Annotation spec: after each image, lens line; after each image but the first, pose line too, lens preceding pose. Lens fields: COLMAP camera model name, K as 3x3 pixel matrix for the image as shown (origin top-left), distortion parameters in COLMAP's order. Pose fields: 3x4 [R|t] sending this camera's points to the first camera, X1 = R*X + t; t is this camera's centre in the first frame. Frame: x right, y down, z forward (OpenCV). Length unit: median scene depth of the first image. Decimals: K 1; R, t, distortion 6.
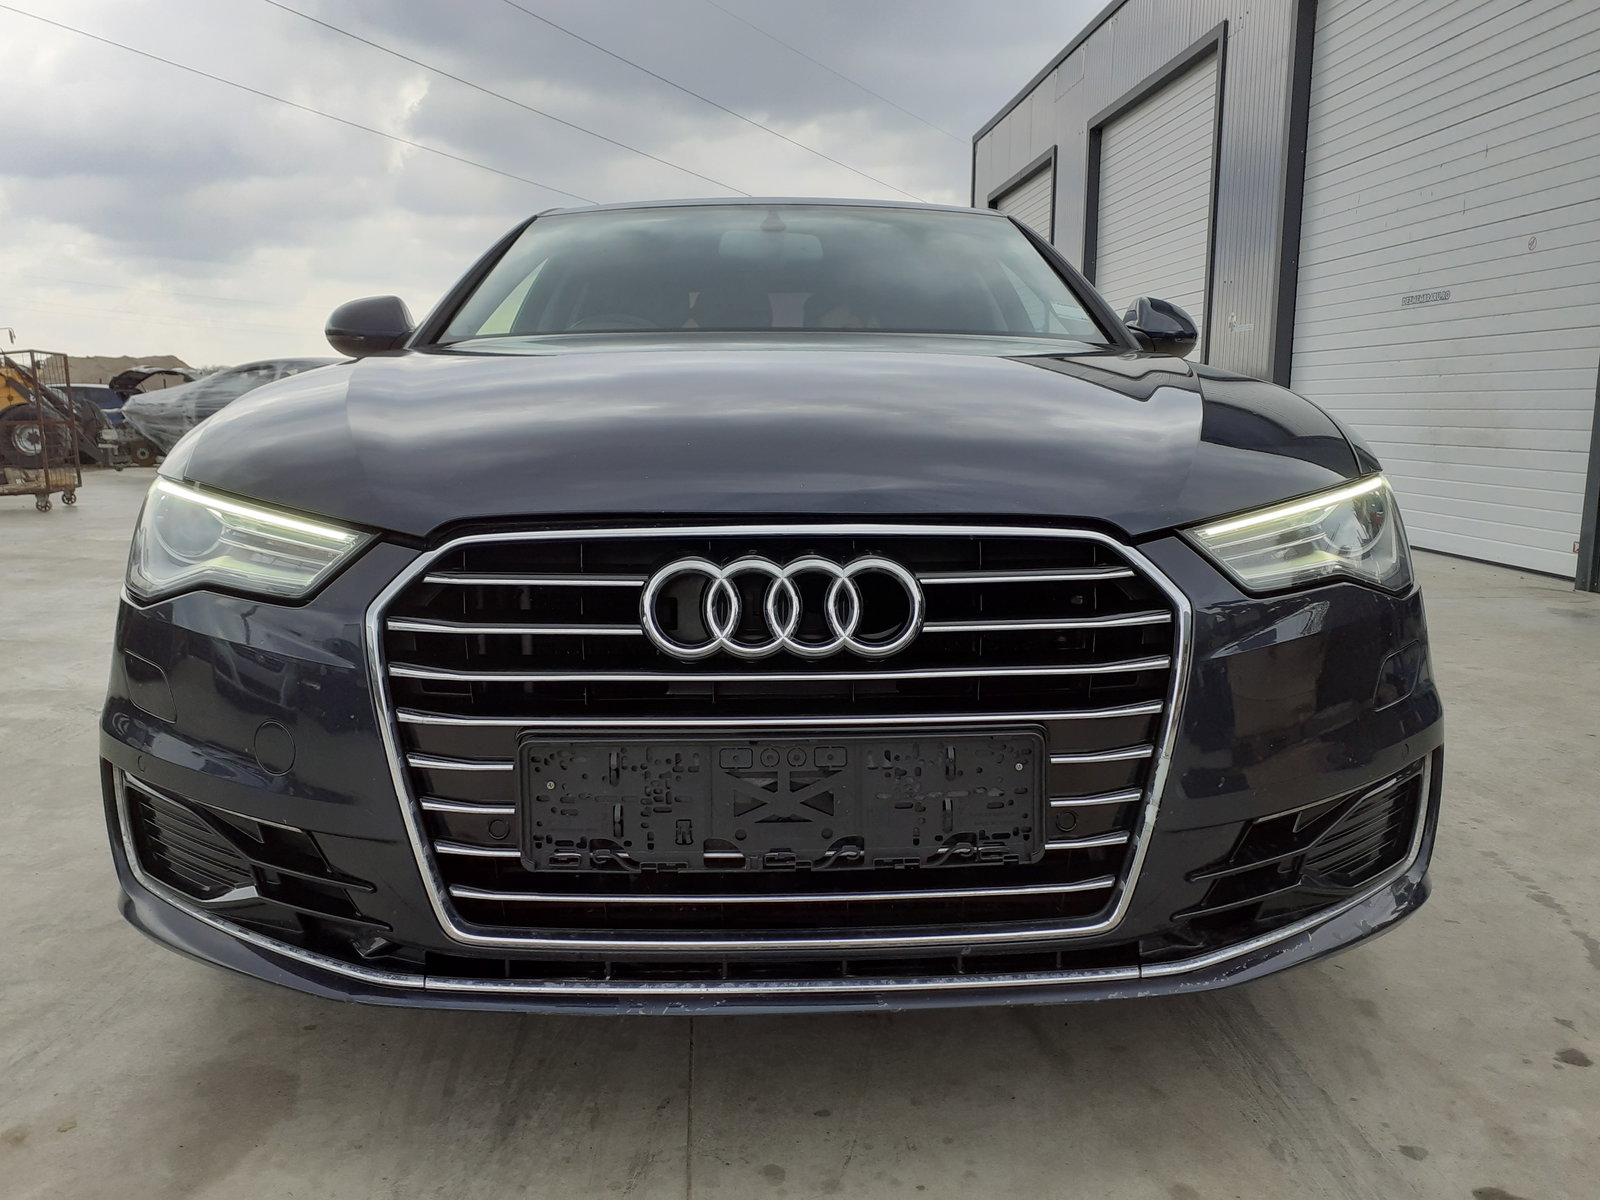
lens RADIAL K [[1281.8, 0, 795.4], [0, 1281.8, 577.9], [0, 0, 1]] dist [0.067680, -0.076493]
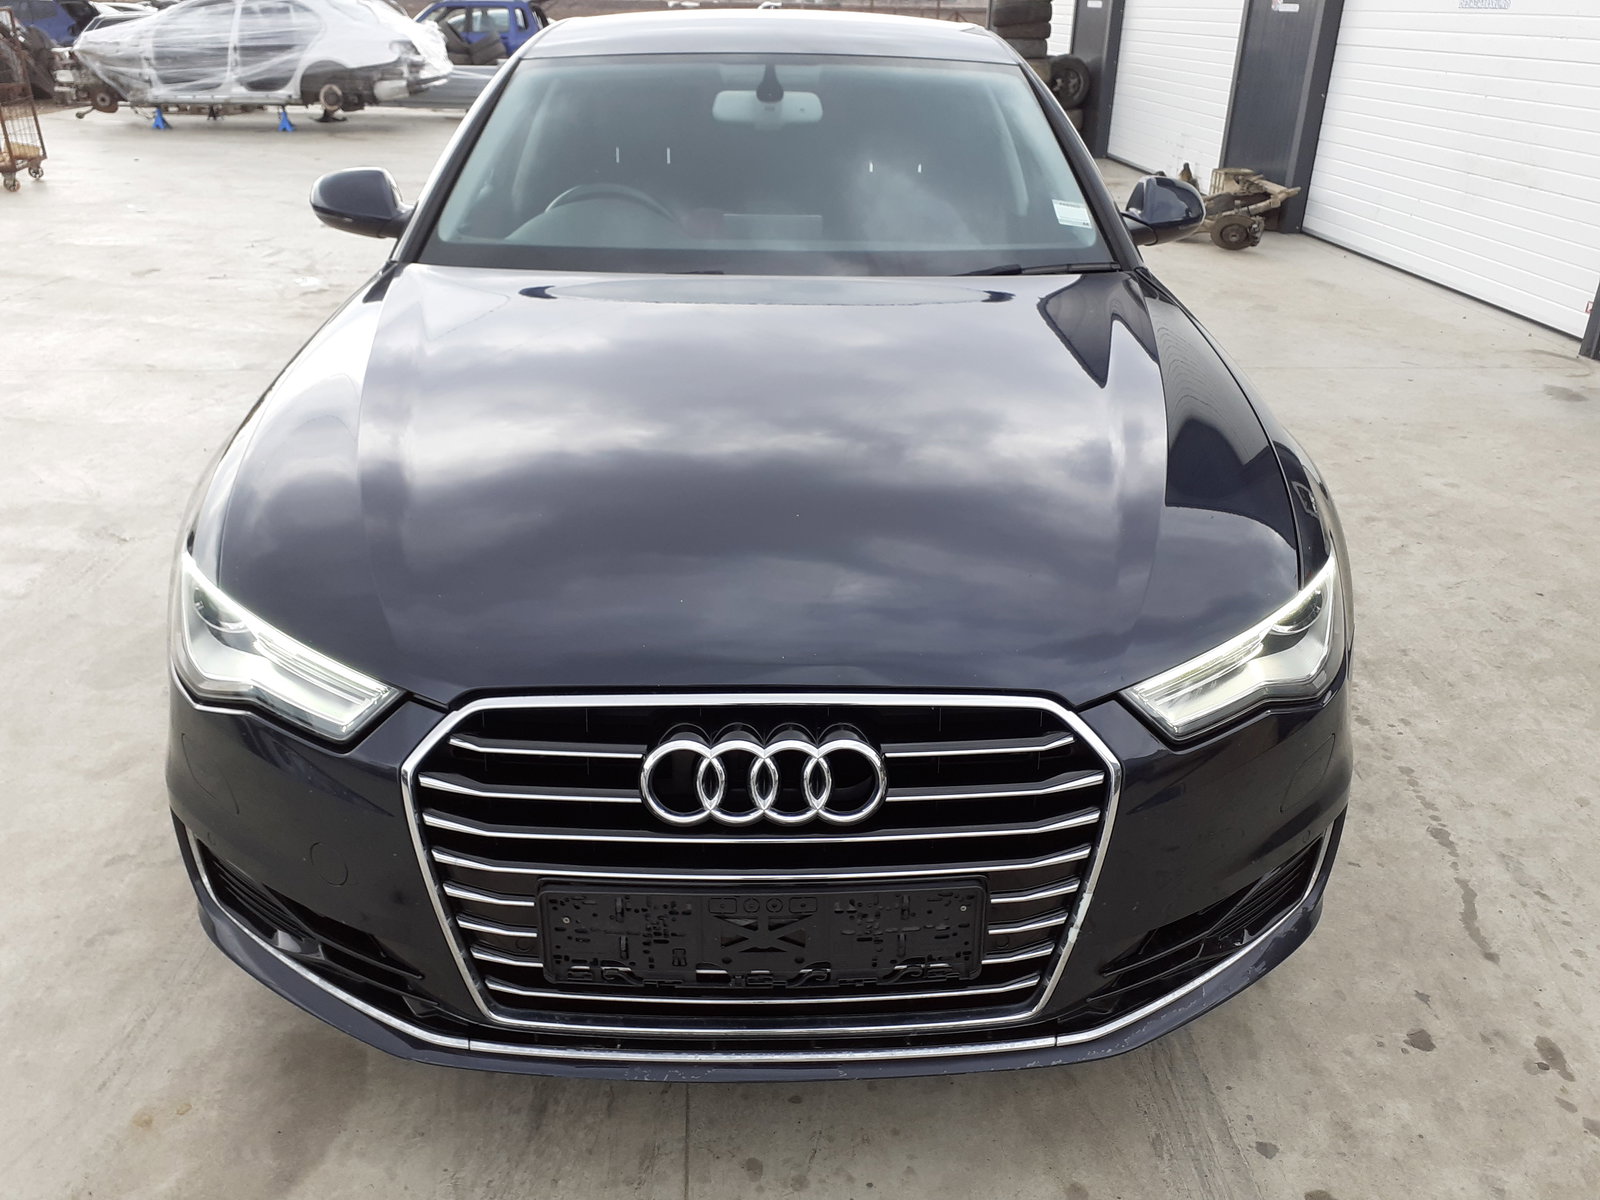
lens RADIAL K [[1275.3, 0, 794.8], [0, 1275.3, 636.4], [0, 0, 1]] dist [0.066316, -0.091555]
pose [[0.999878, 0.015440, 0.002165, 0.012545], [-0.015416, 0.958290, 0.285381, -0.409594], [0.002332, -0.285380, 0.958412, -0.052025]]
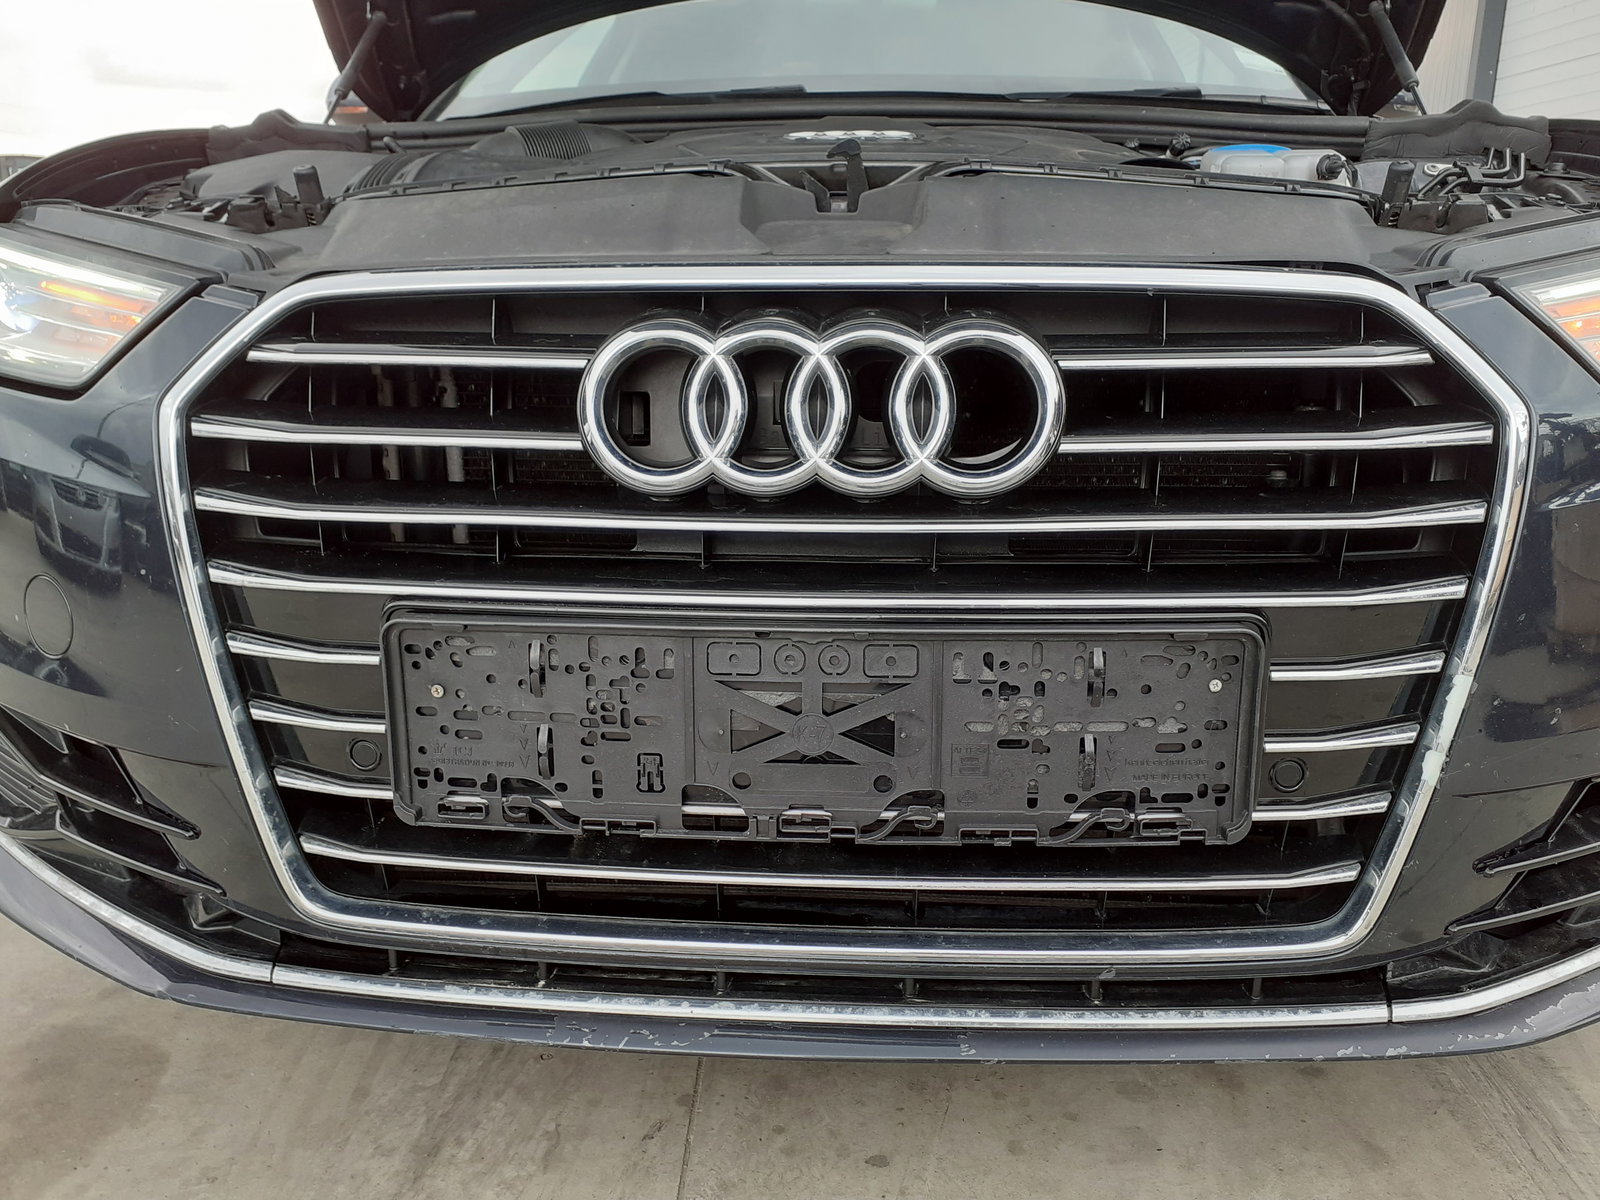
lens RADIAL K [[1348.9, 0, 781.3], [0, 1348.9, 595.4], [0, 0, 1]] dist [0.053299, -0.064322]
pose [[0.996028, 0.025050, -0.085450, 0.027534], [-0.015033, 0.993146, 0.115909, 0.036081], [0.087768, -0.114164, 0.989577, 0.359316]]
